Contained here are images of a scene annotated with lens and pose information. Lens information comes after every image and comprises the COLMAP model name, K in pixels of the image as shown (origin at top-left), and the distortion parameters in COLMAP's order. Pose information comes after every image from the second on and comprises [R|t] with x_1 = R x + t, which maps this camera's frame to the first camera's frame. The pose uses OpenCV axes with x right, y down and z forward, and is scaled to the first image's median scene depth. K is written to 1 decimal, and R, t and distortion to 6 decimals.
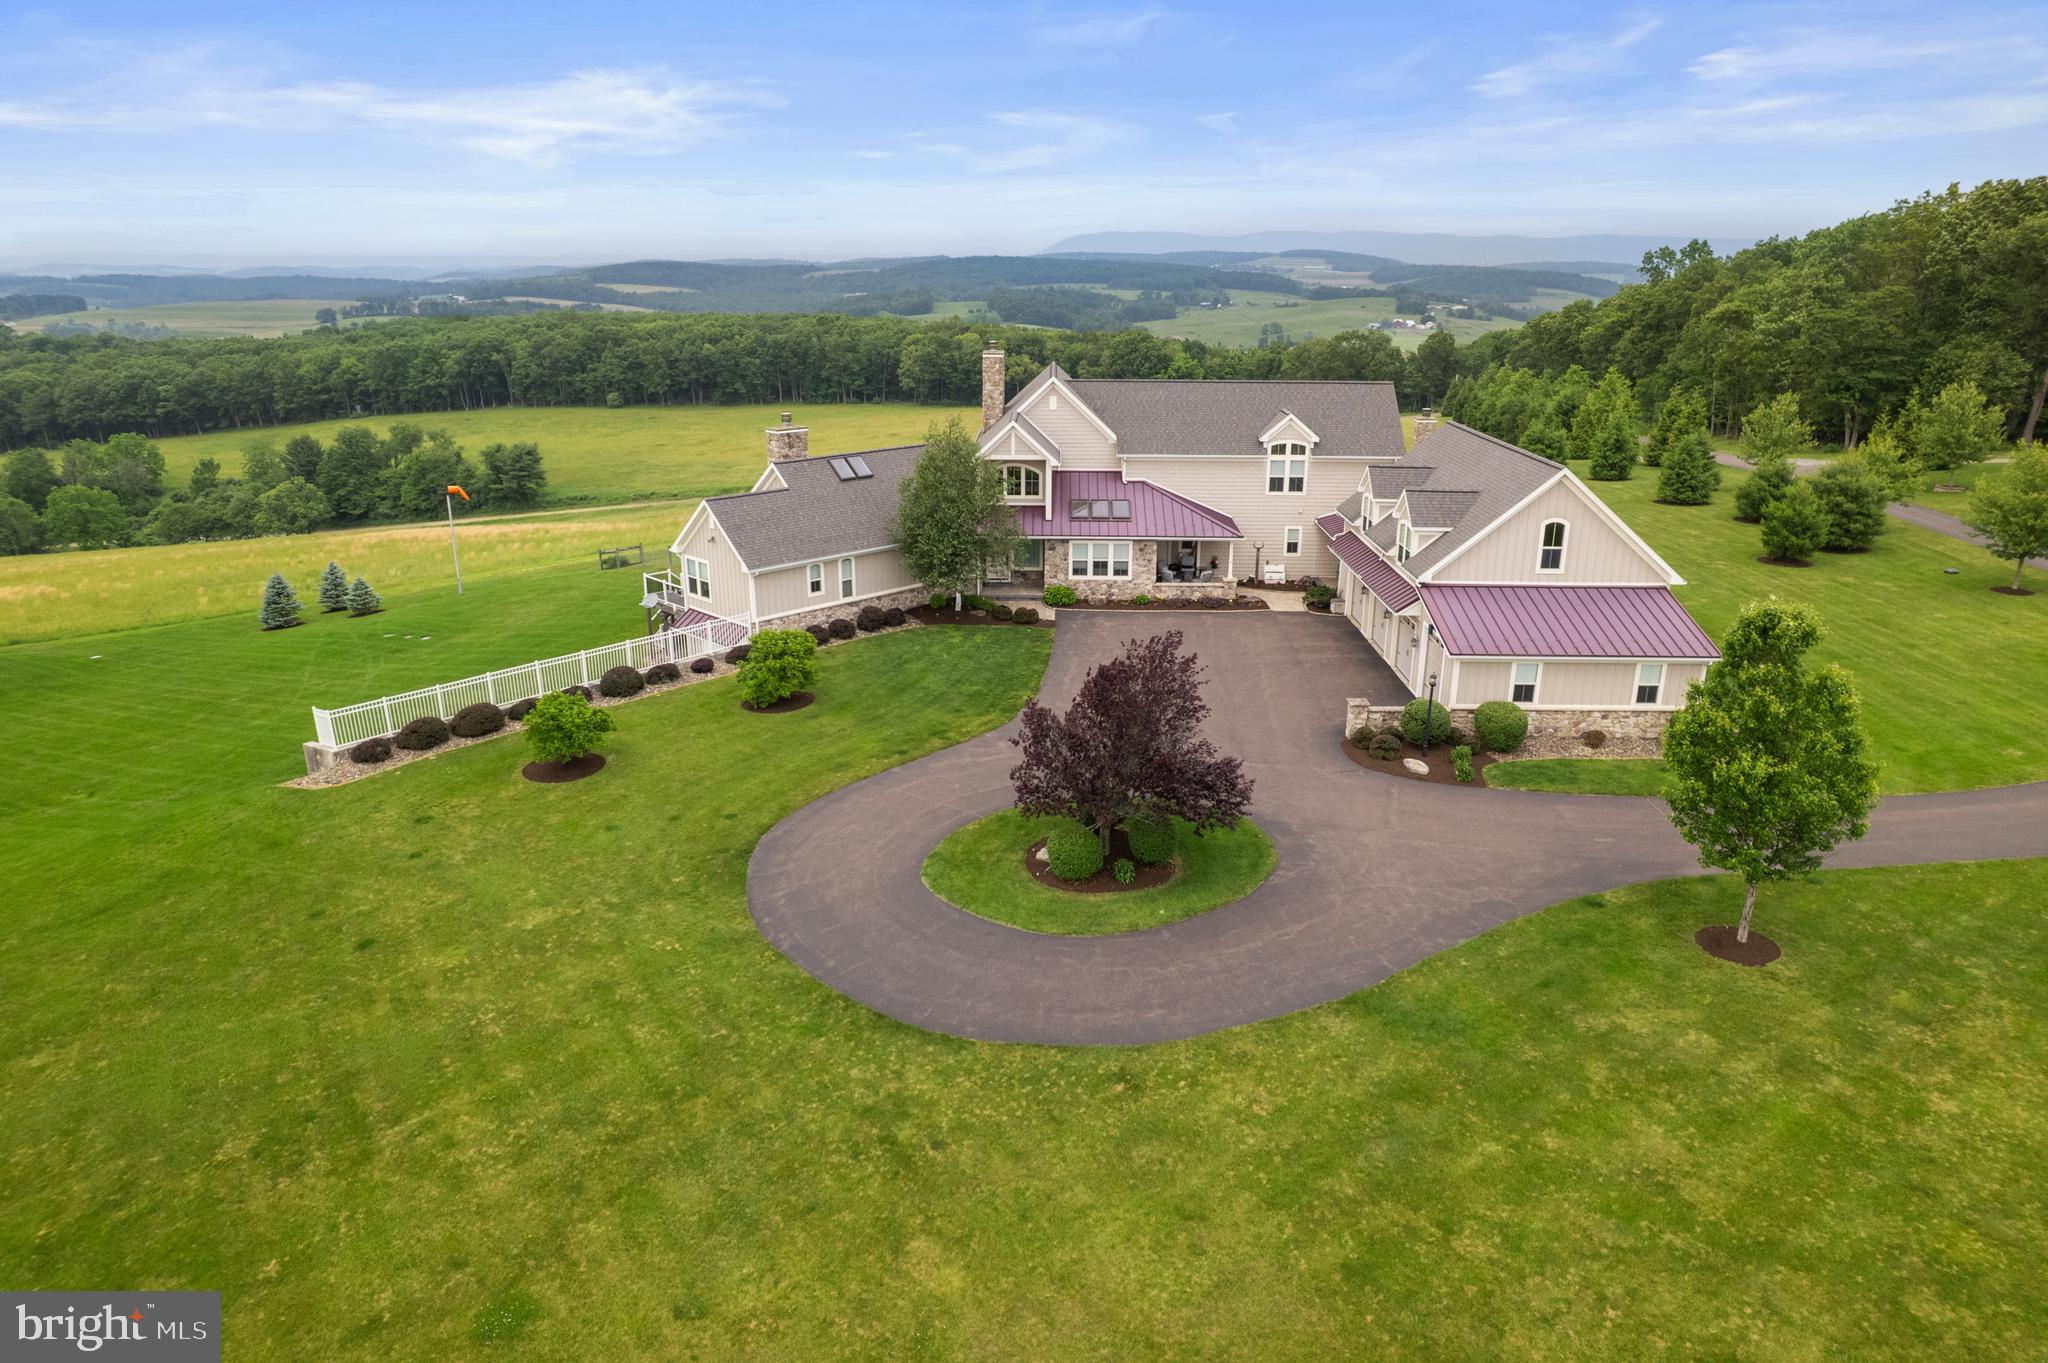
lens RADIAL K [[1315.1, 0, 1024.0], [0, 1315.1, 681.5], [0, 0, 1]] dist [-0.076396, 0.071968]
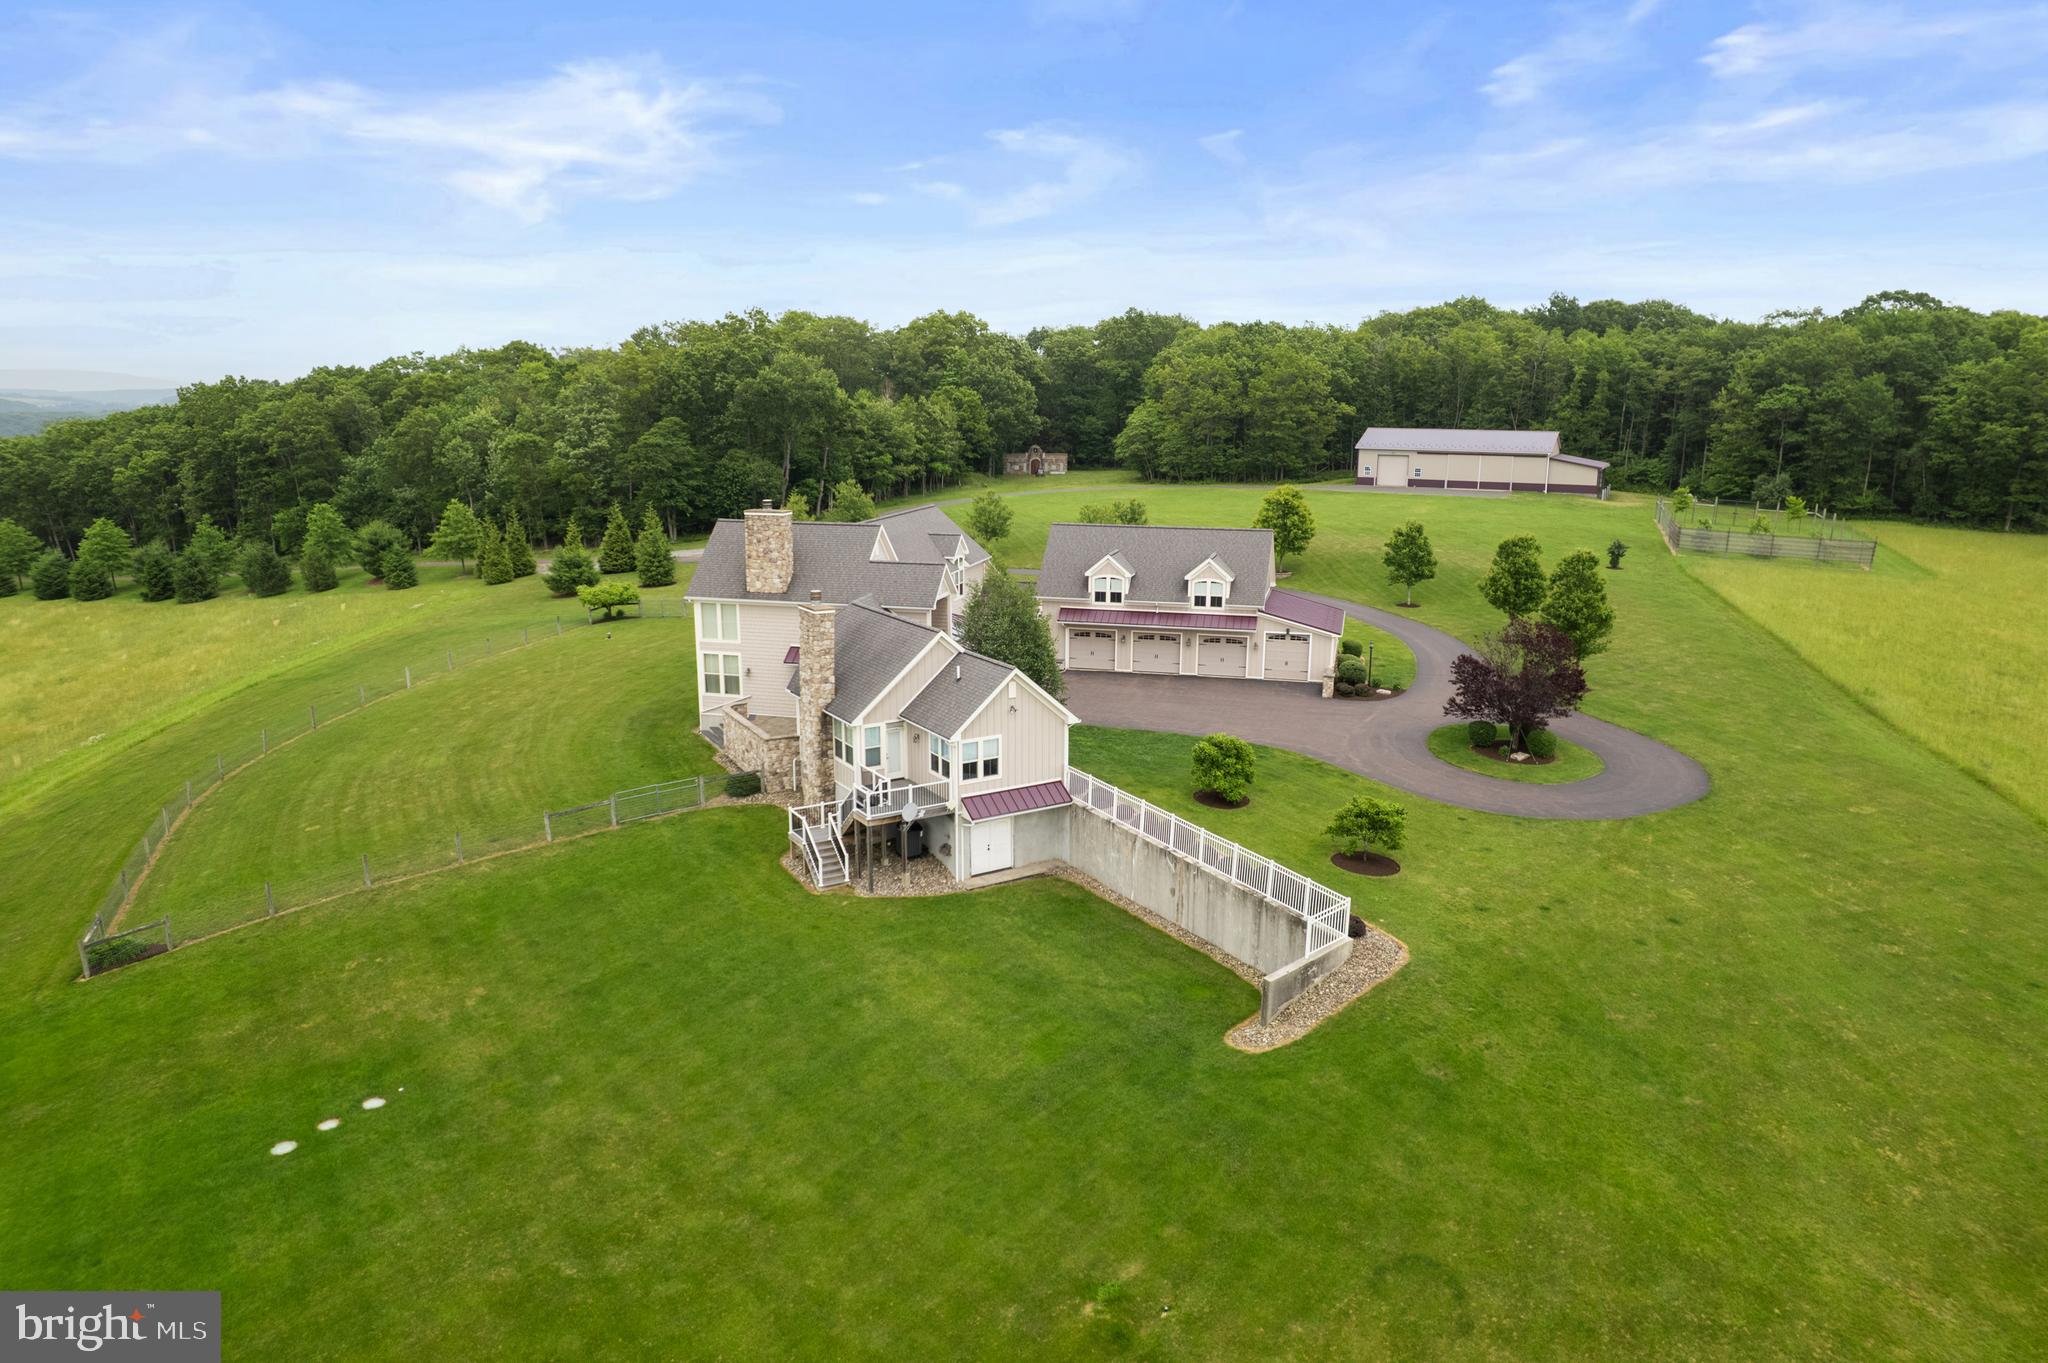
lens RADIAL K [[1315.1, 0, 1024.0], [0, 1315.1, 681.5], [0, 0, 1]] dist [-0.076396, 0.071968]
pose [[0.232793, -0.208307, 0.949955, -1.034050], [0.295131, 0.945859, 0.135085, -0.229464], [-0.926663, 0.248914, 0.281668, 0.638714]]
